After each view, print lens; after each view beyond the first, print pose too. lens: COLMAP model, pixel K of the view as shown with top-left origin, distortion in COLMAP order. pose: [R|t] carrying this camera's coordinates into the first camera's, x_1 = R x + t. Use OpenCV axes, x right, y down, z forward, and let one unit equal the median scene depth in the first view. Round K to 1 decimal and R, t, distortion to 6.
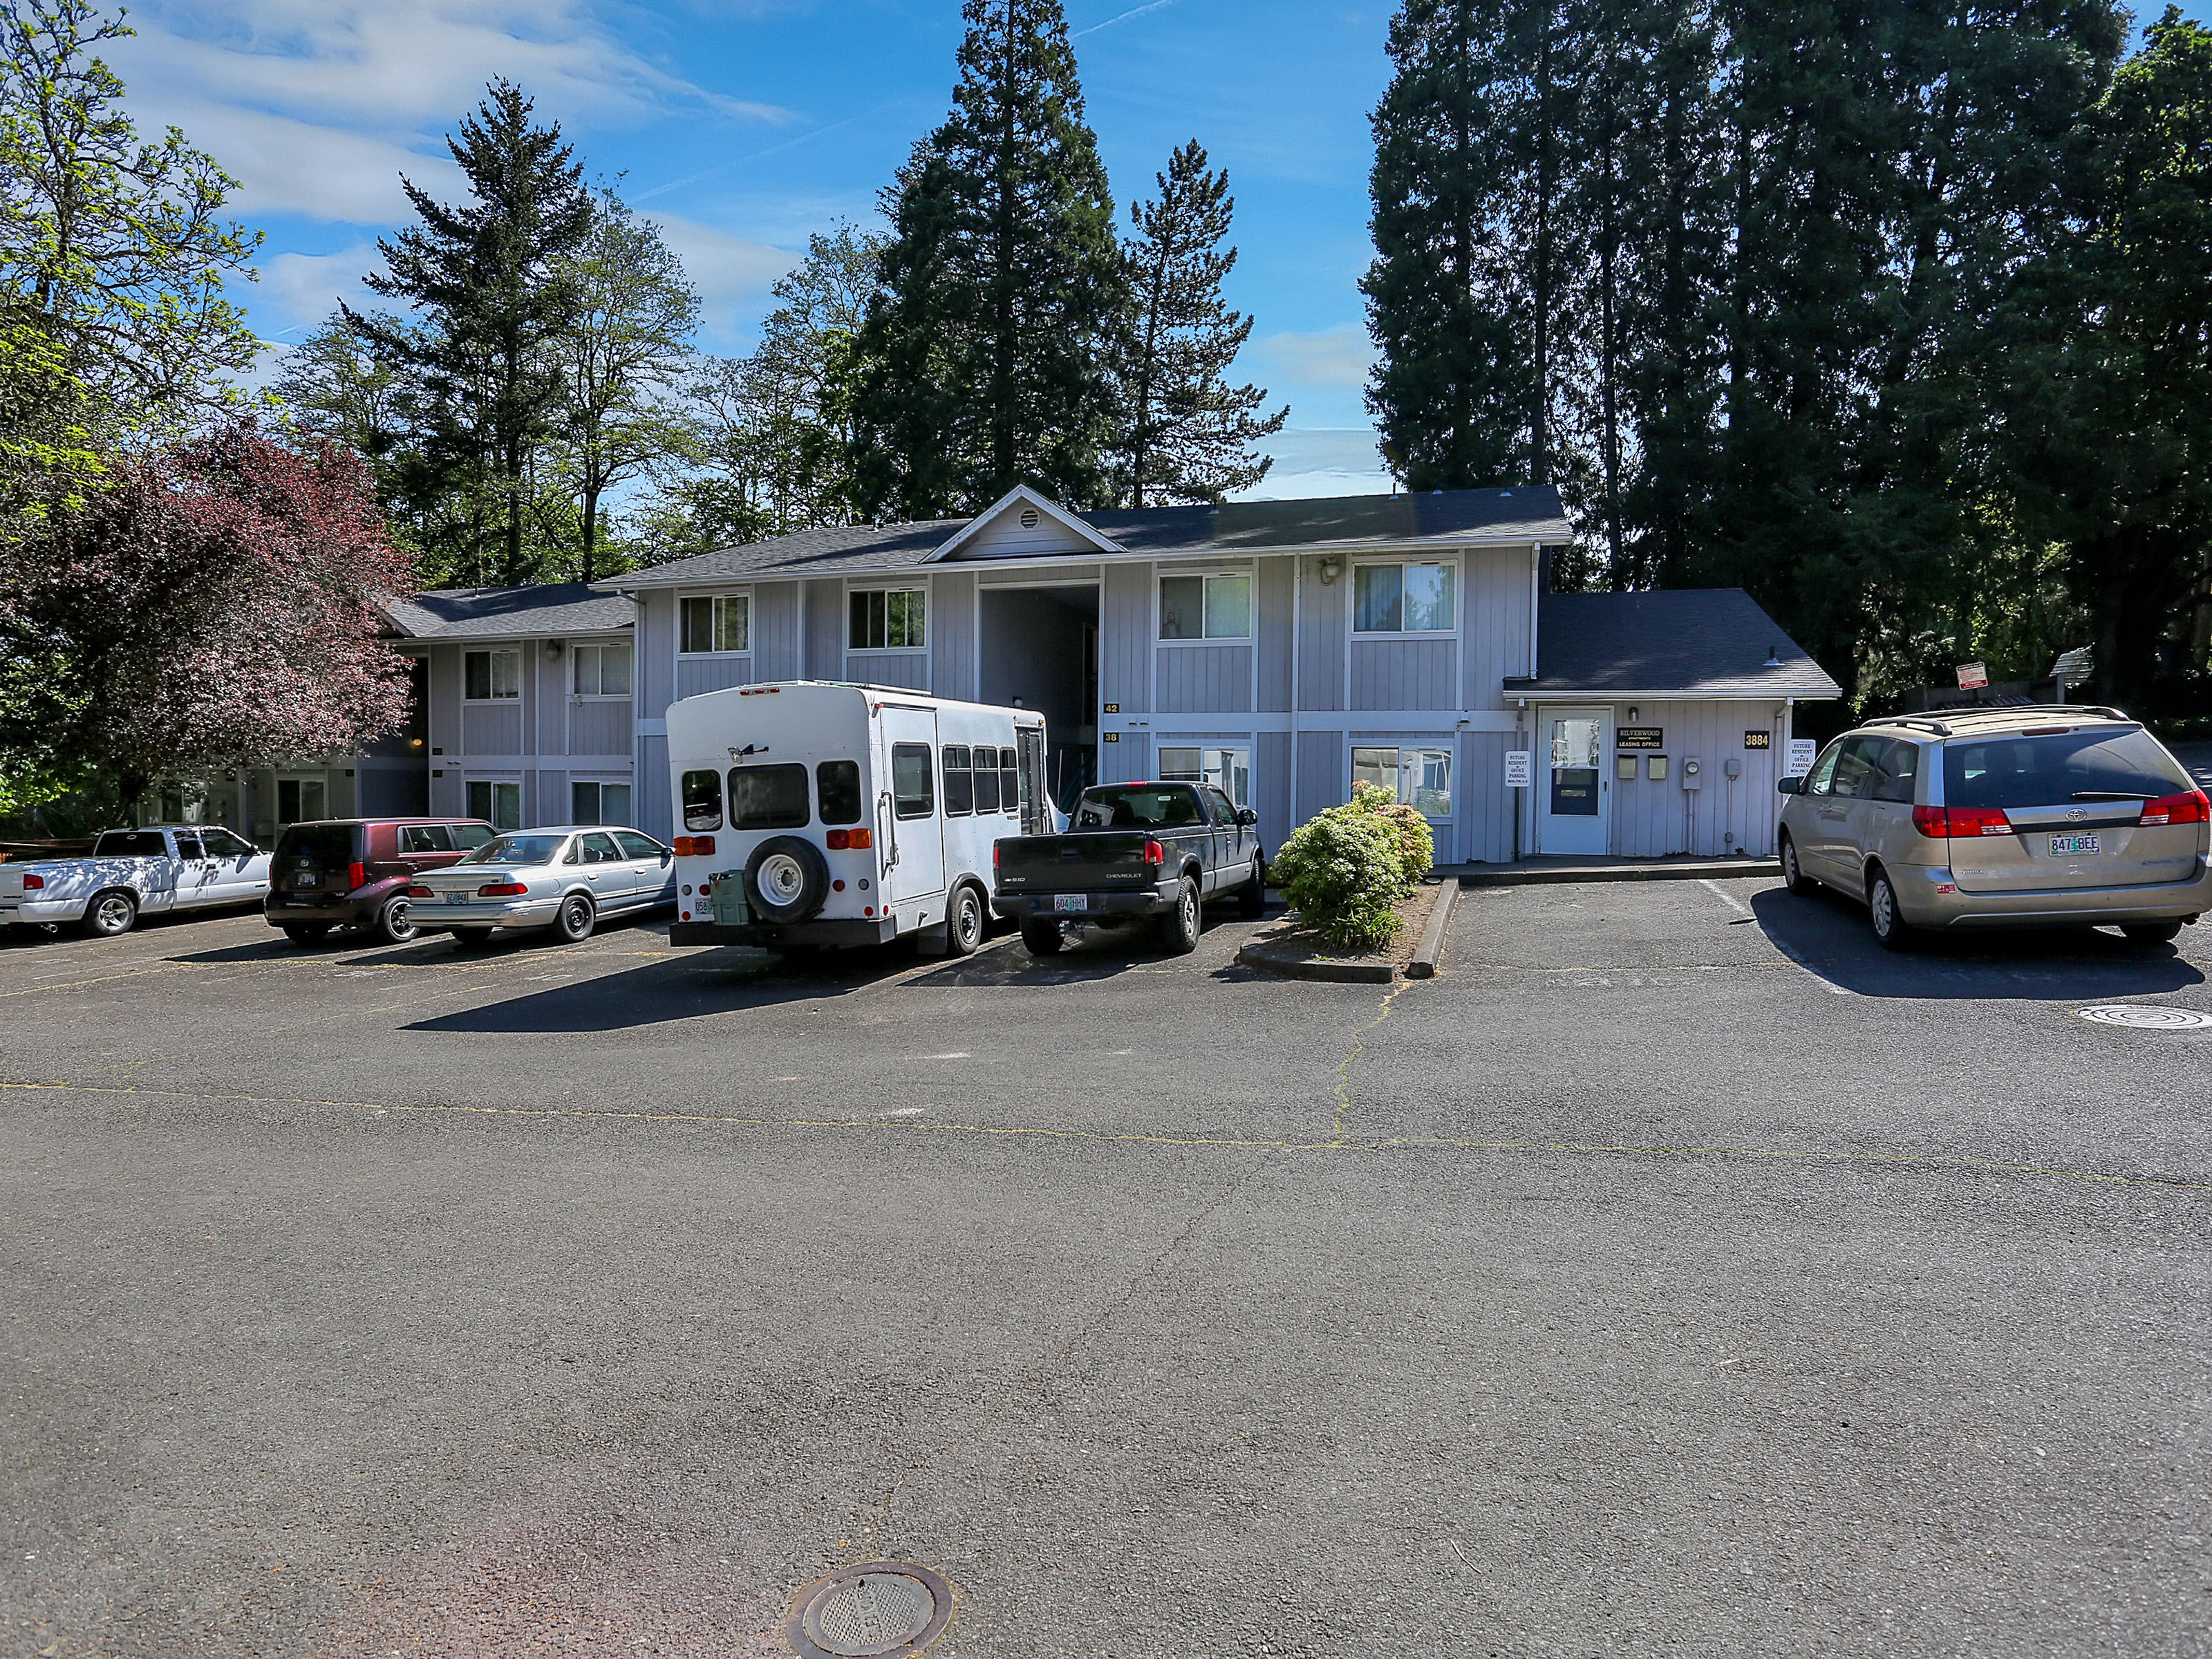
lens RADIAL K [[1234.0, 0, 1133.7], [0, 1234.0, 833.4], [0, 0, 1]] dist [-0.068719, 0.033041]
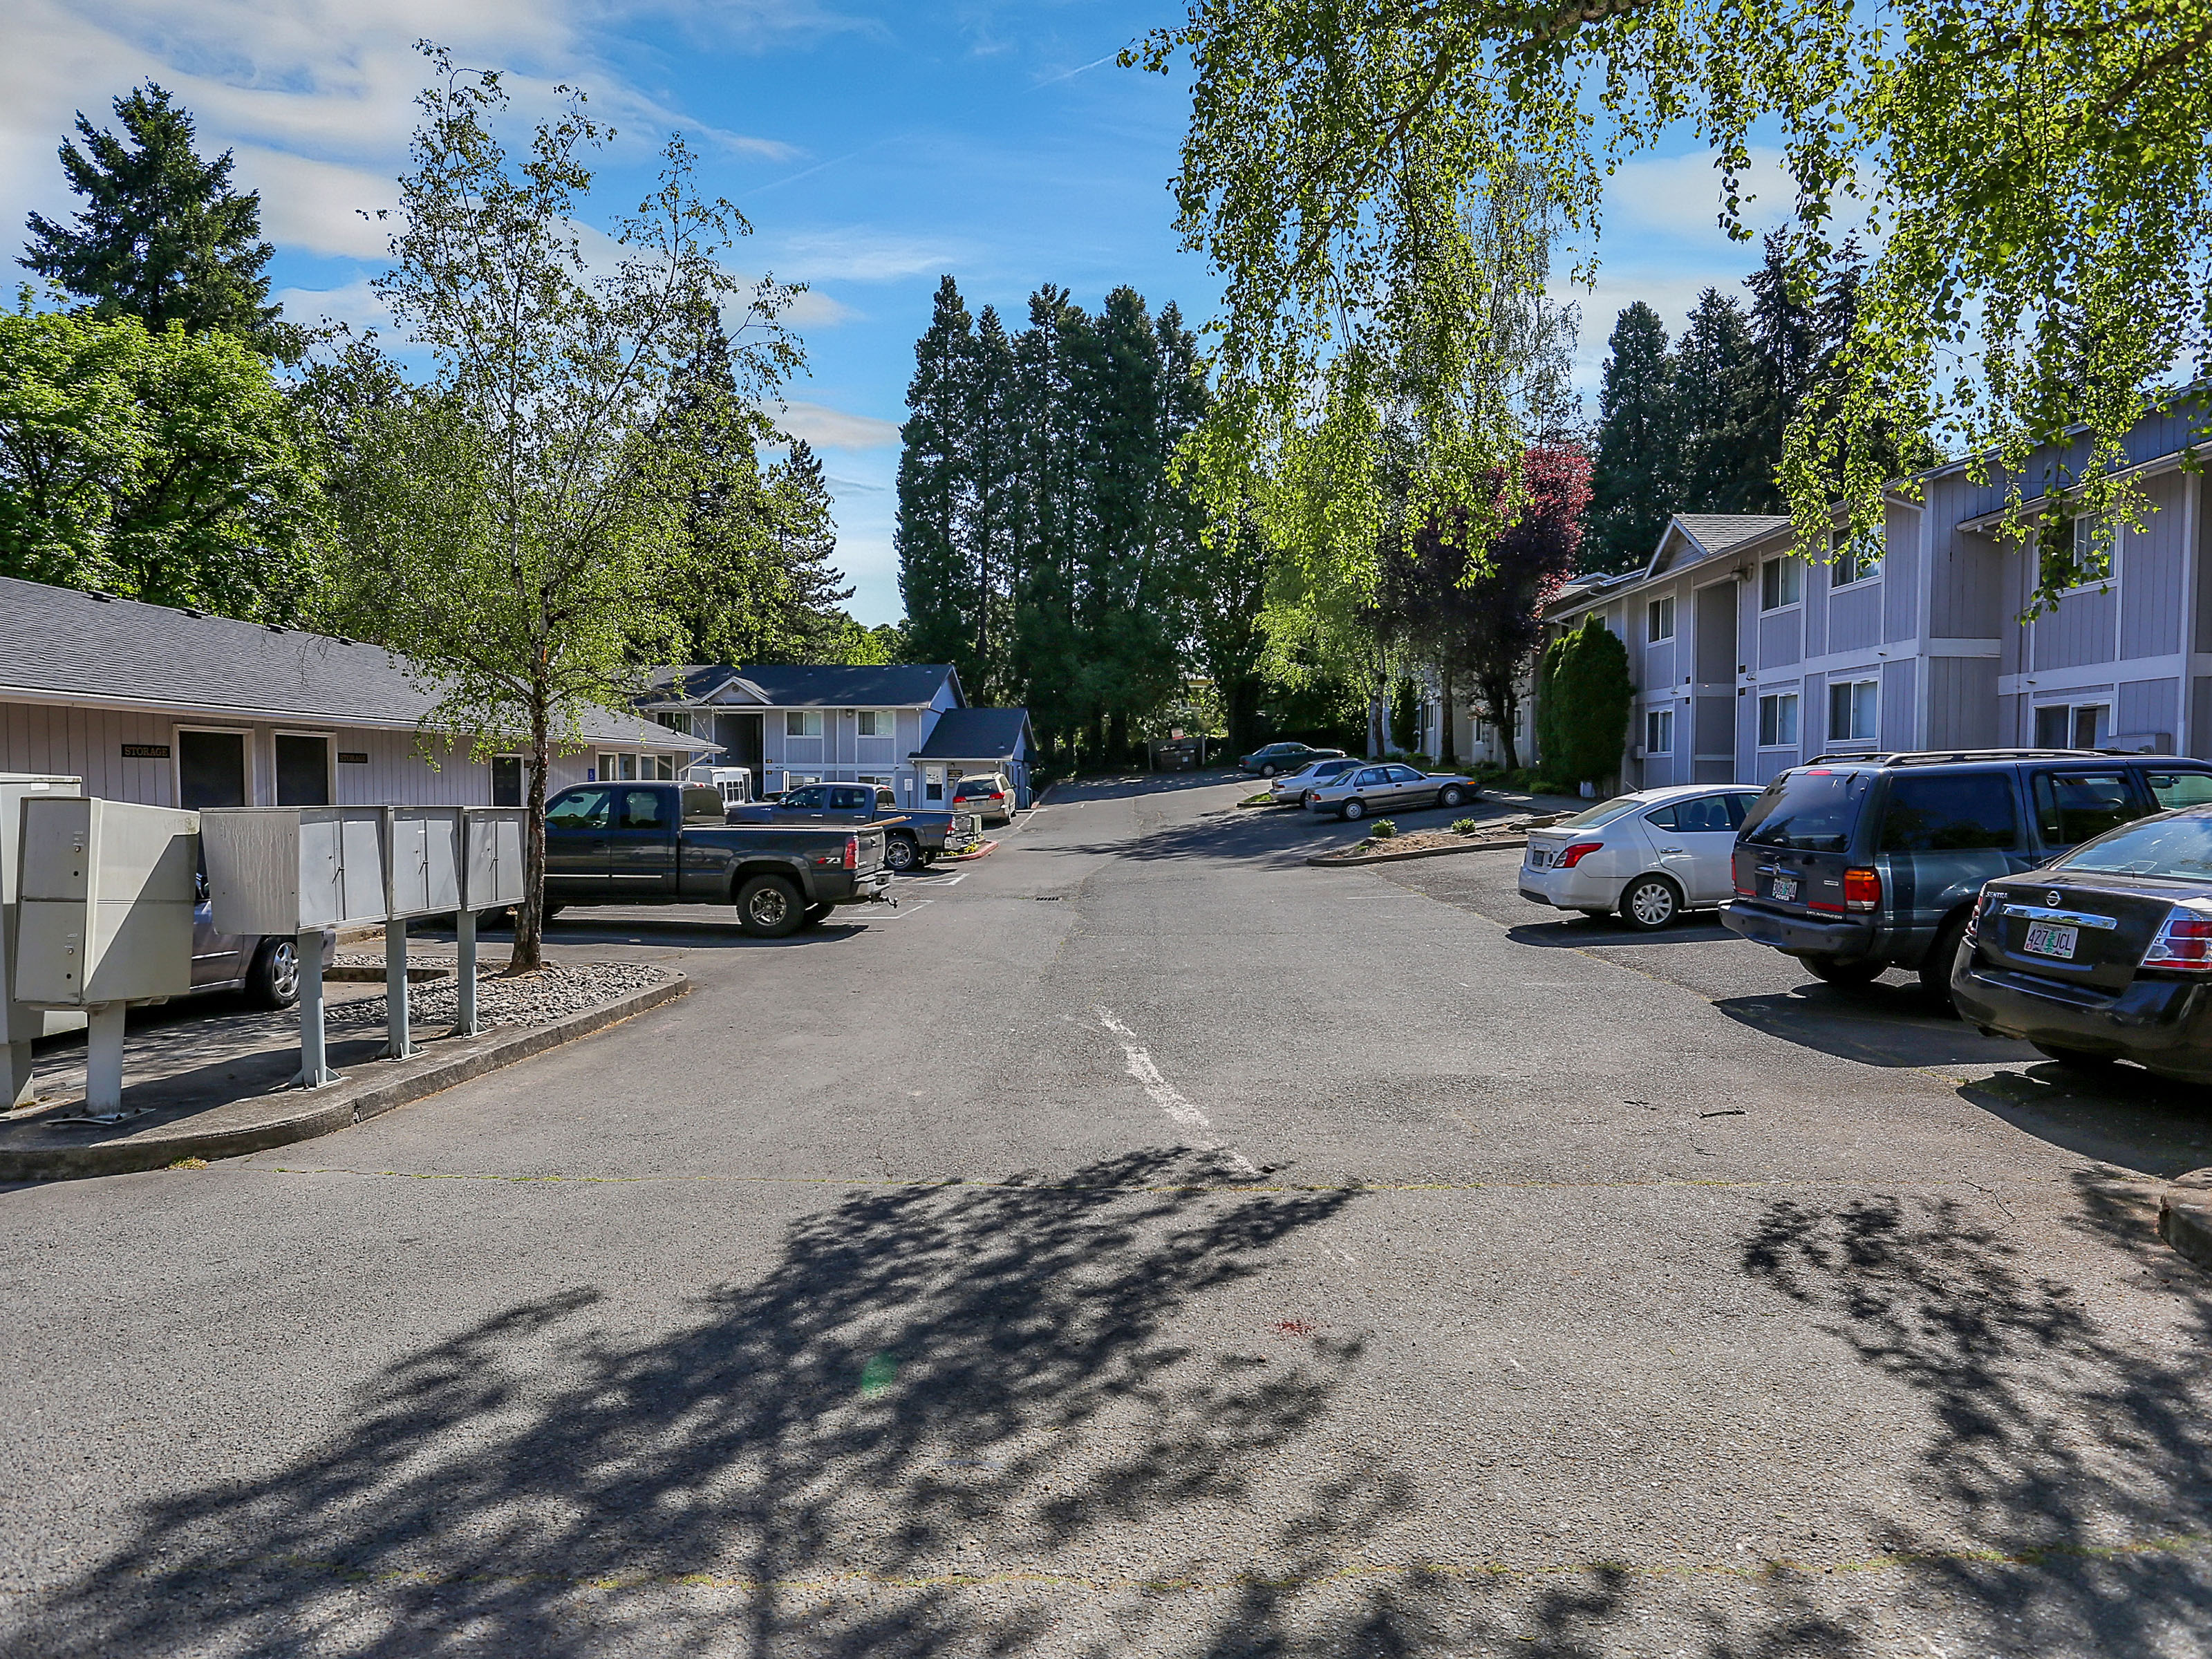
lens RADIAL K [[1234.0, 0, 1133.7], [0, 1234.0, 833.4], [0, 0, 1]] dist [-0.068719, 0.033041]
pose [[0.957008, -0.015666, 0.289638, -0.036155], [0.011949, 0.999822, 0.014597, 0.027080], [-0.289815, -0.010509, 0.957025, -1.880926]]
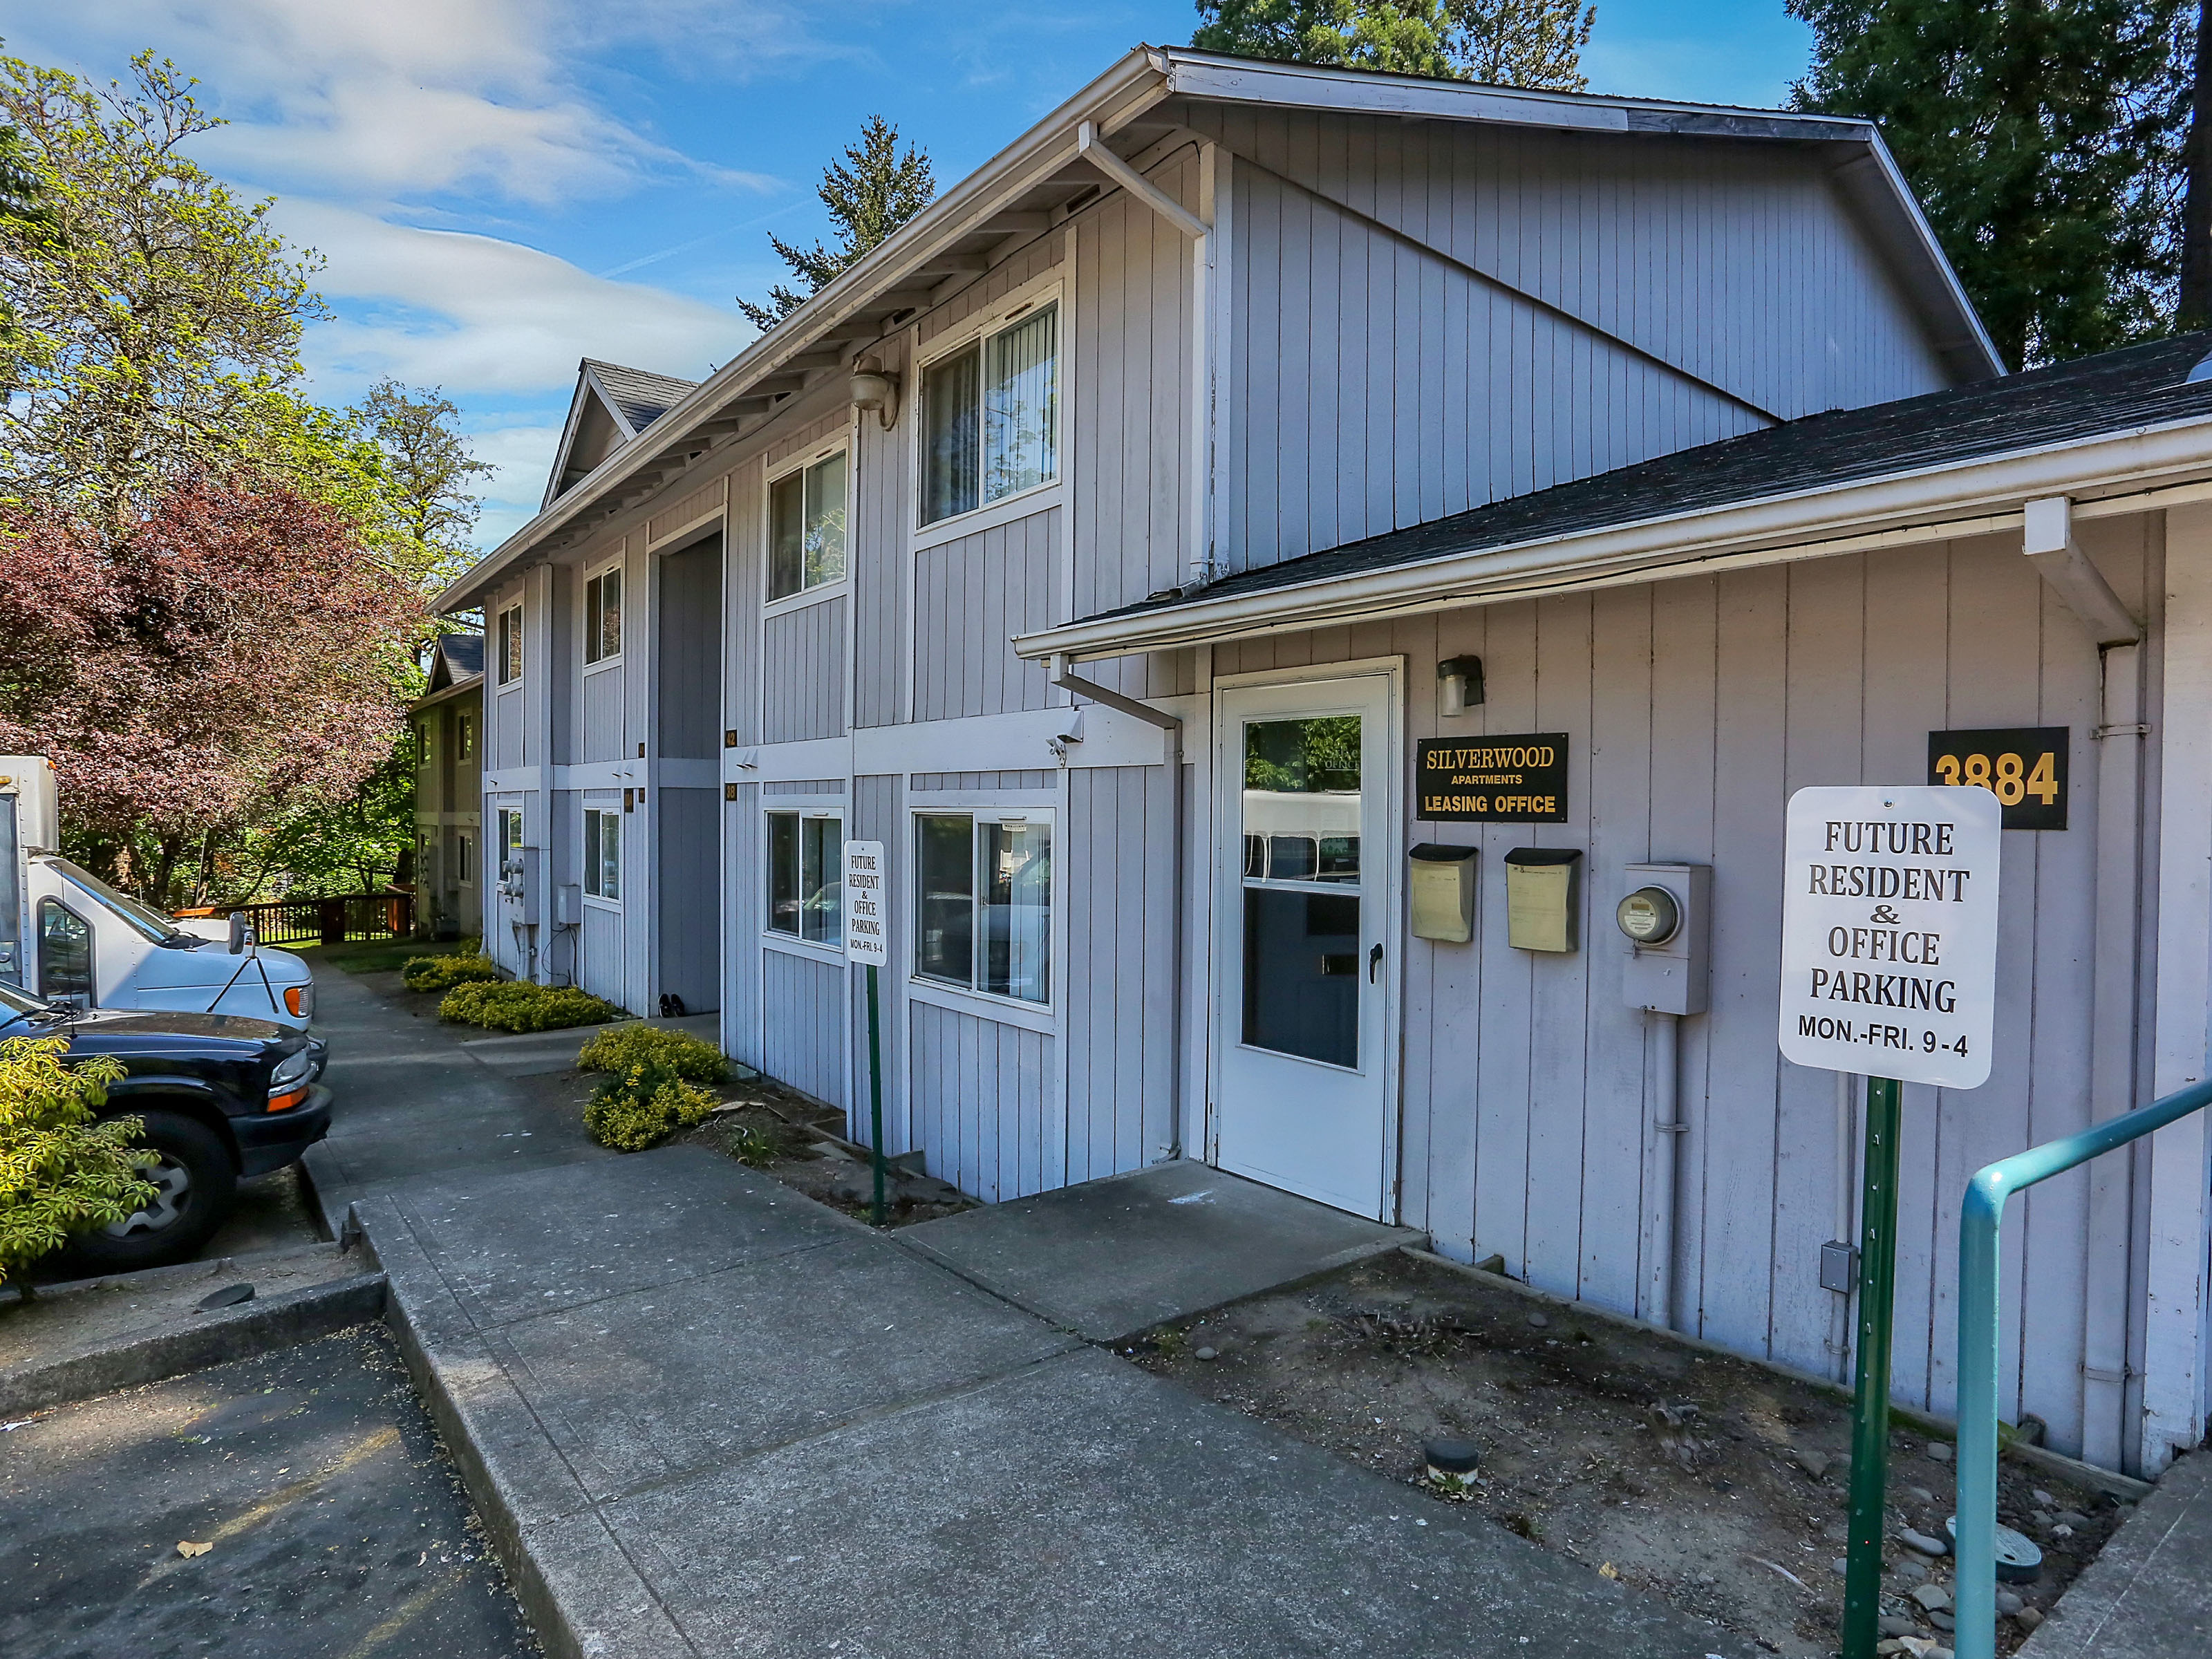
lens RADIAL K [[1234.0, 0, 1133.7], [0, 1234.0, 833.4], [0, 0, 1]] dist [-0.068719, 0.033041]
pose [[0.856033, 0.006684, -0.516879, 0.413552], [-0.021619, 0.999504, -0.022878, -0.051389], [0.516470, 0.030759, 0.855753, 0.643803]]
